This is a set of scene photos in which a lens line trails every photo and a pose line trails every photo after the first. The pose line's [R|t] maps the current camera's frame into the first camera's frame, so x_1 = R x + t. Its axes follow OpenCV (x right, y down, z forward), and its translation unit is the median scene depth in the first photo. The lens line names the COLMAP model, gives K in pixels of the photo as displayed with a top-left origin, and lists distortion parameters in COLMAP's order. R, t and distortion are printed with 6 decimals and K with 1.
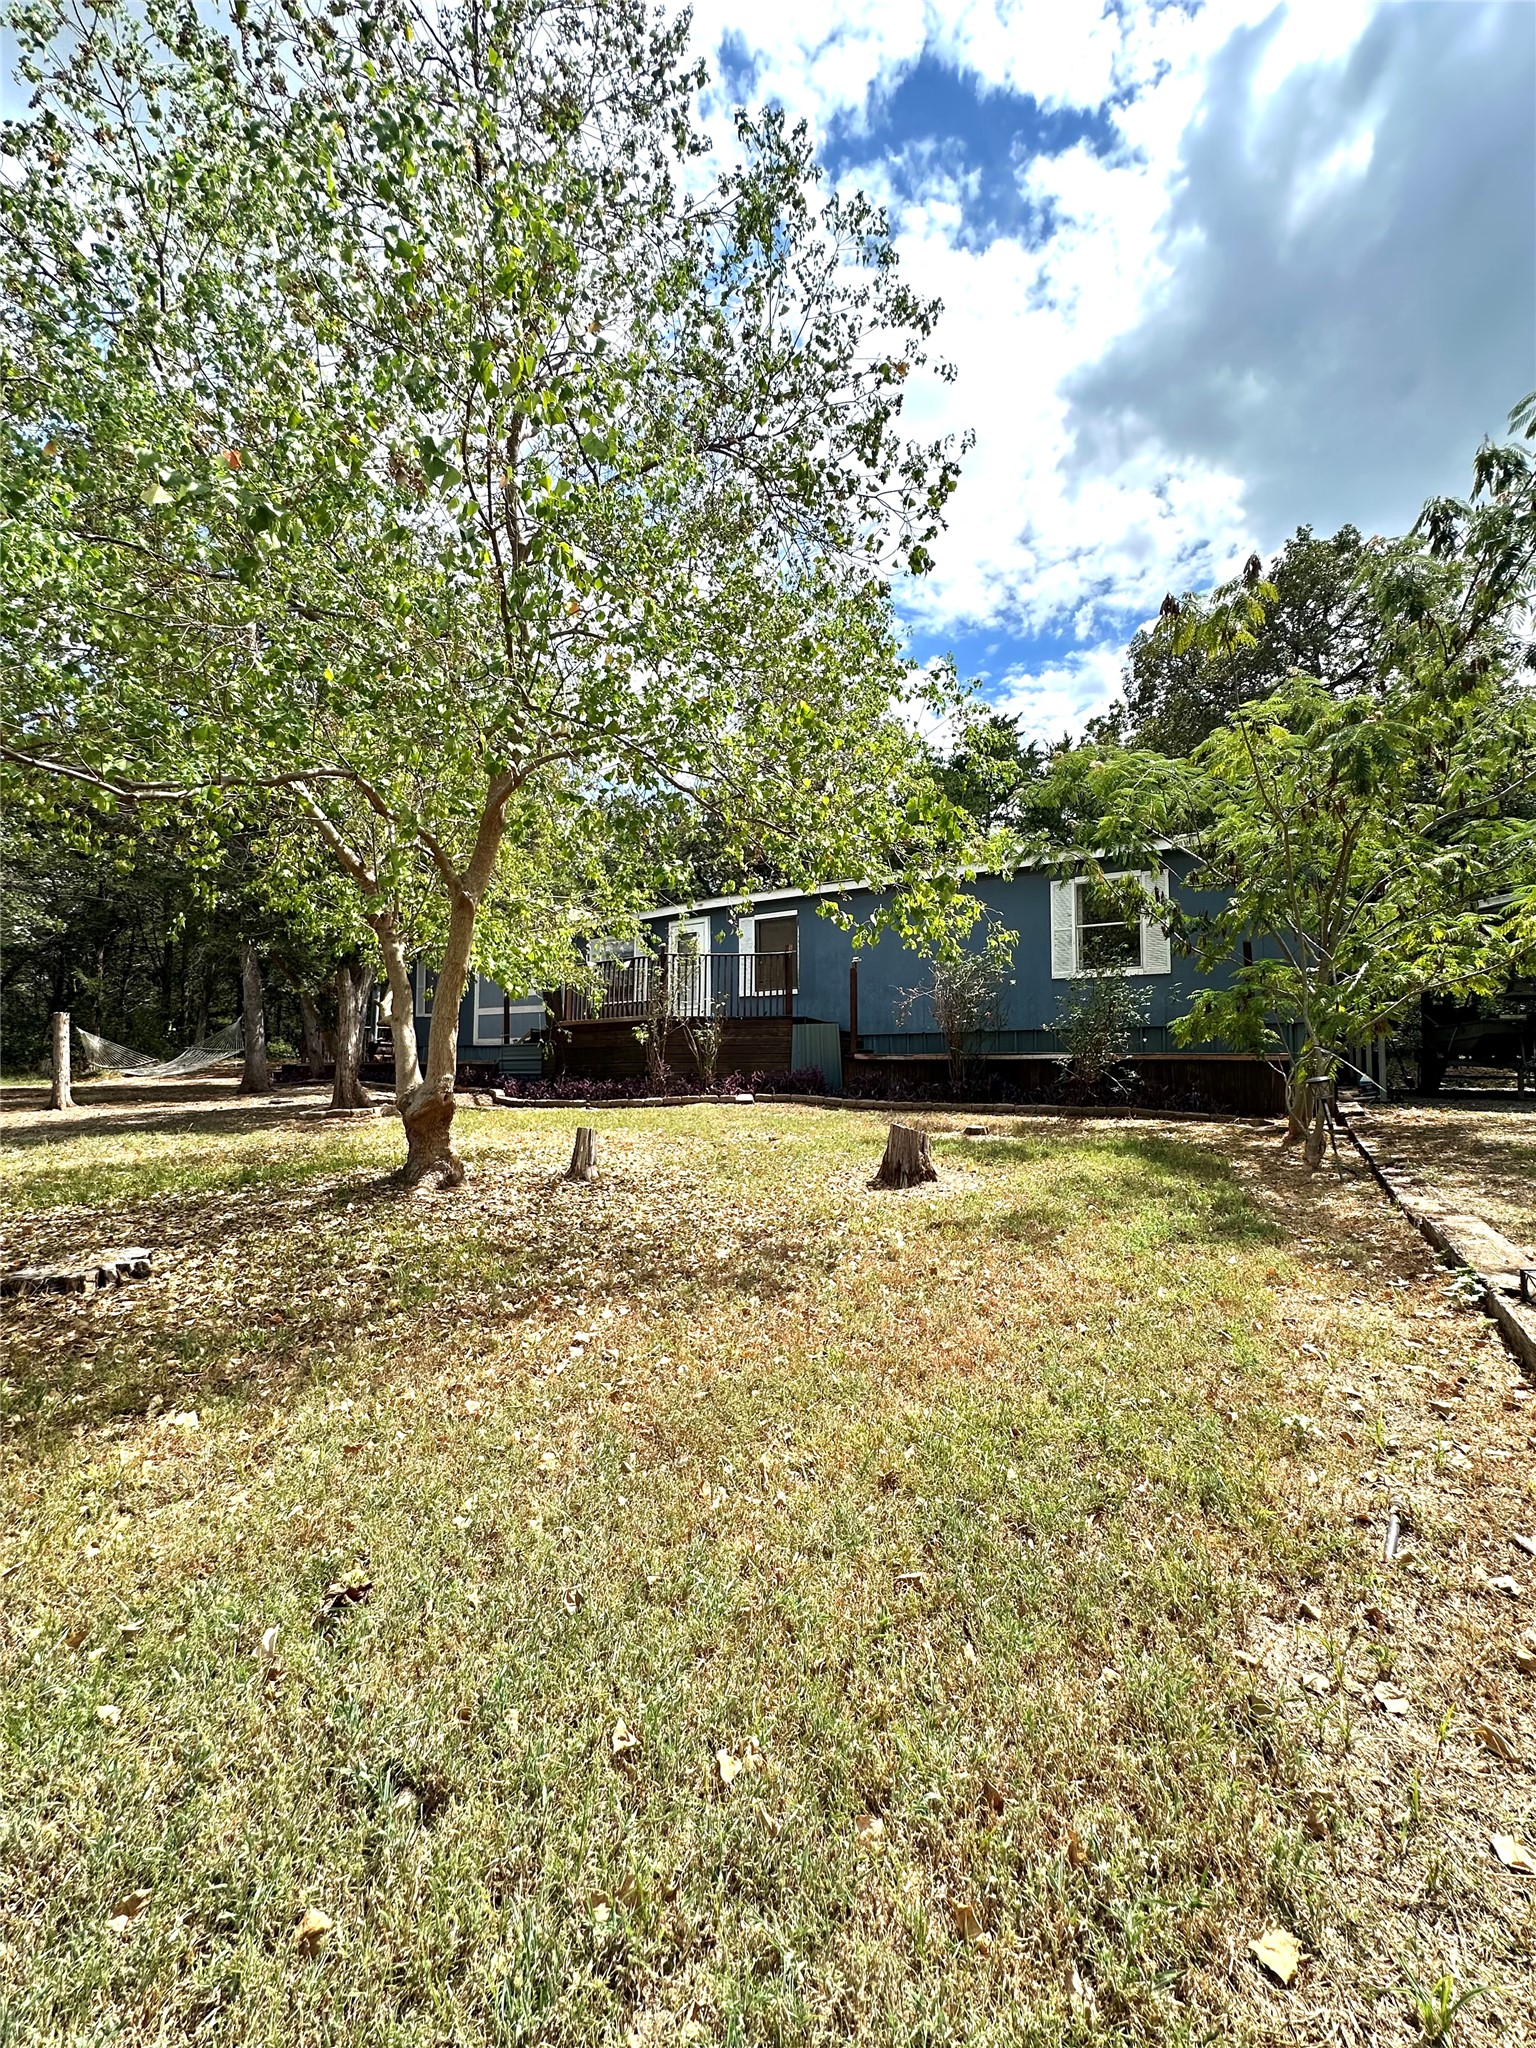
lens RADIAL K [[819.1, 0, 769.1], [0, 819.1, 1026.5], [0, 0, 1]] dist [-0.004077, 0.000073]
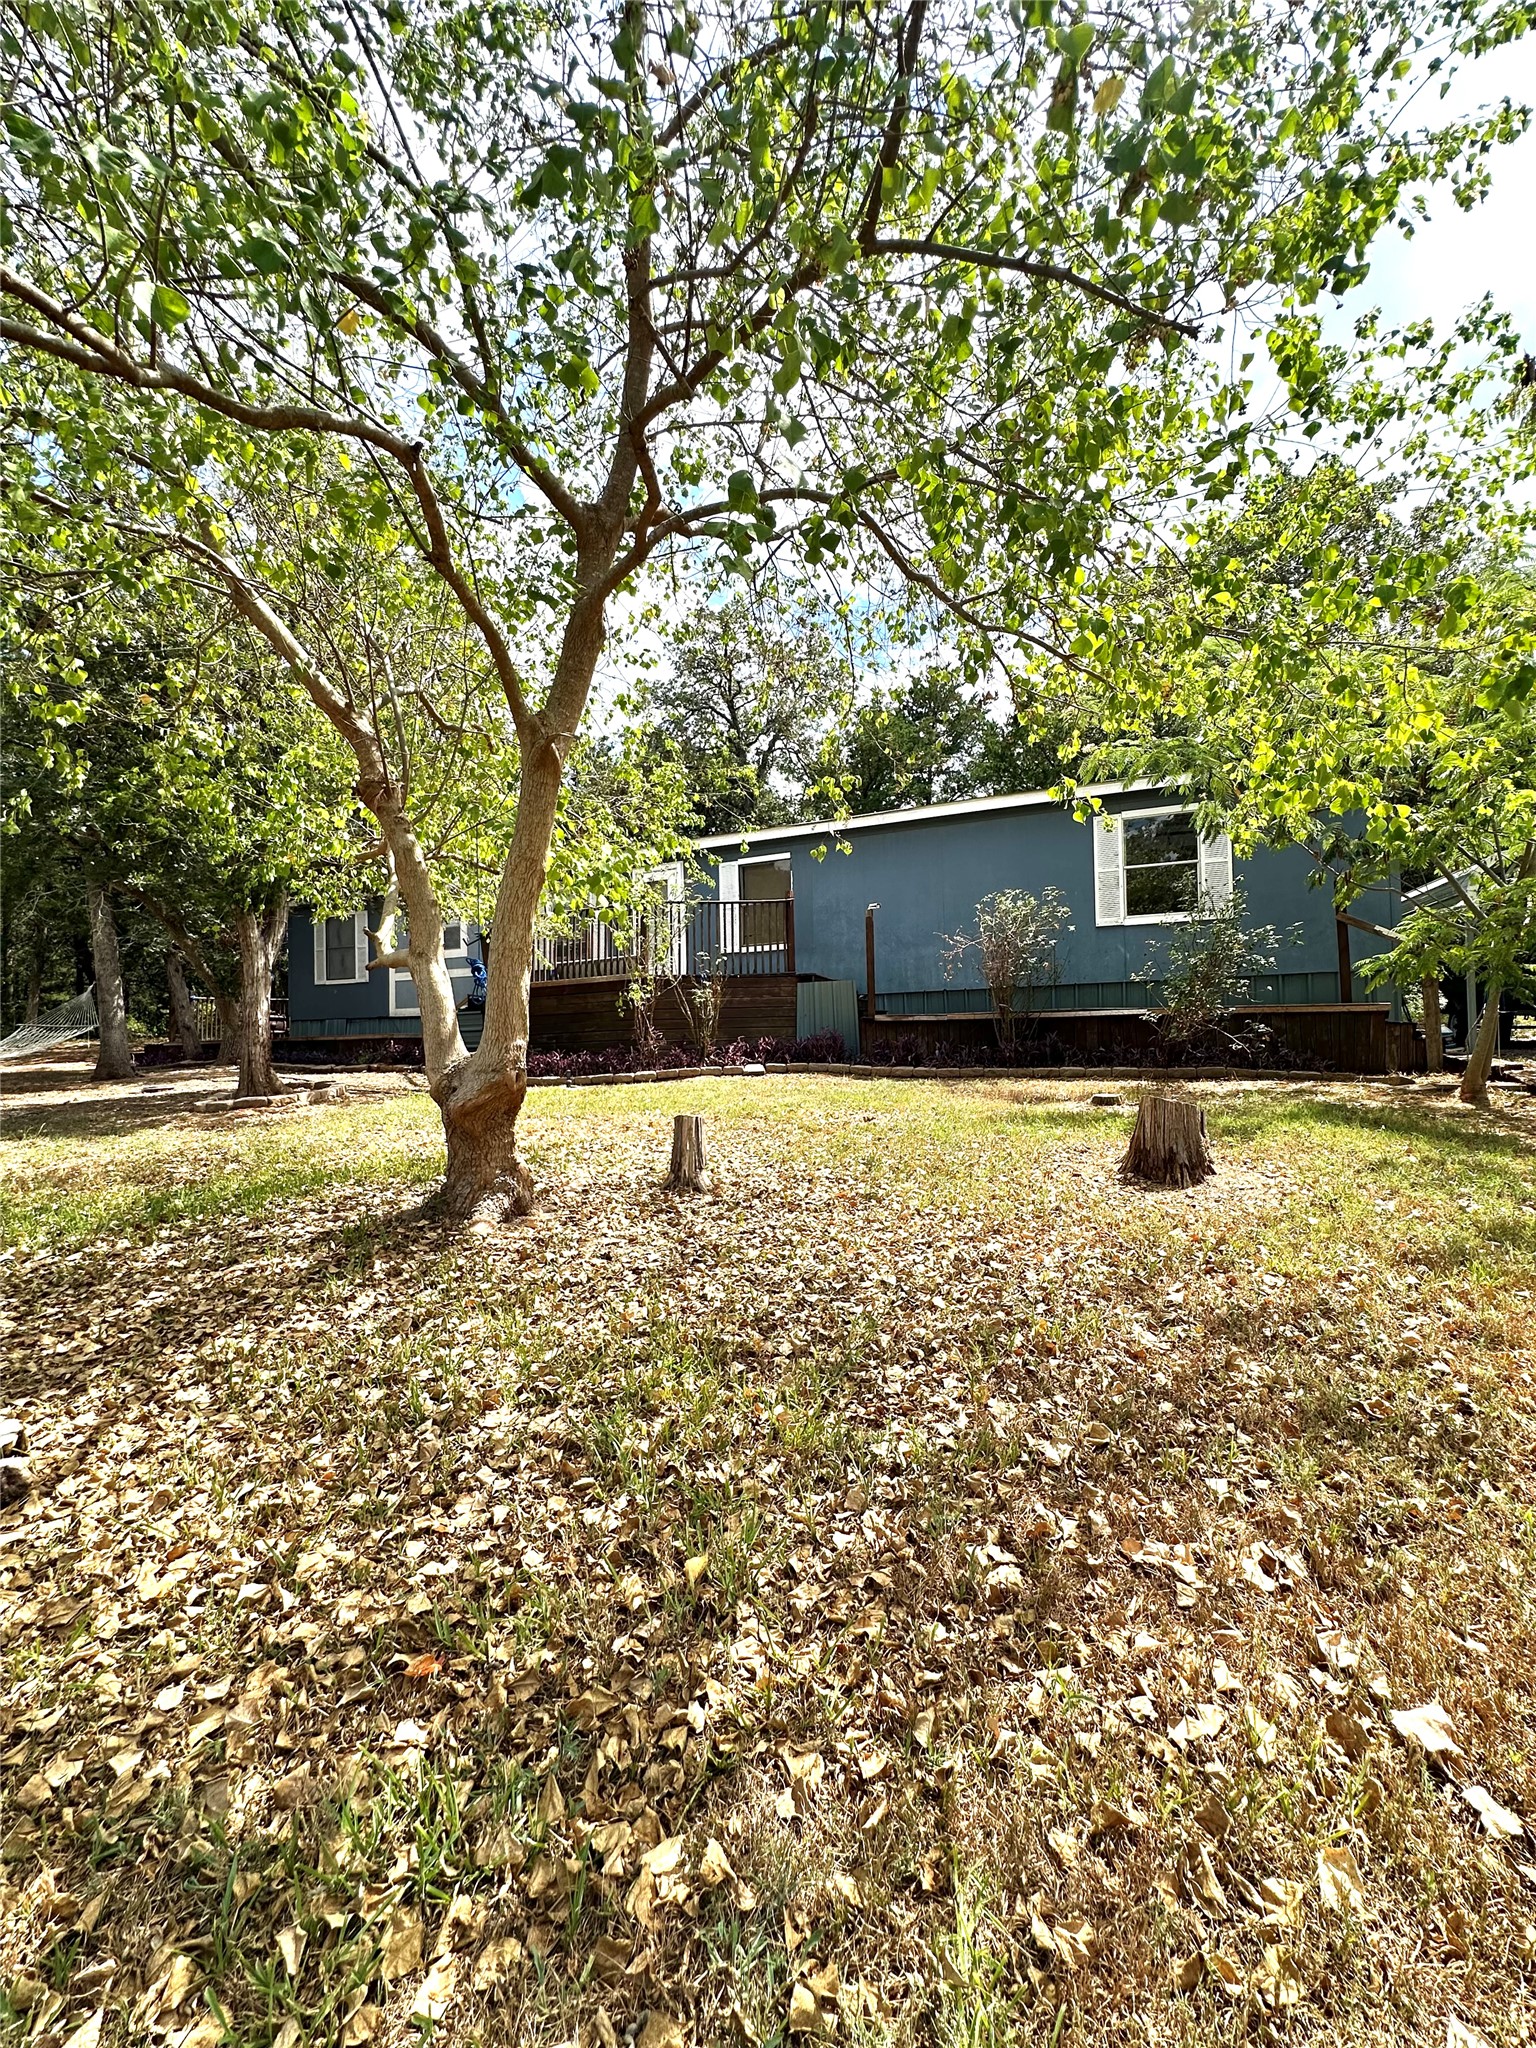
lens RADIAL K [[819.1, 0, 766.8], [0, 819.1, 1025.0], [0, 0, 1]] dist [-0.004077, 0.000073]
pose [[0.991344, -0.019081, 0.129893, -0.137766], [0.014744, 0.999304, 0.034274, 0.013944], [-0.130457, -0.032062, 0.990935, 0.172804]]
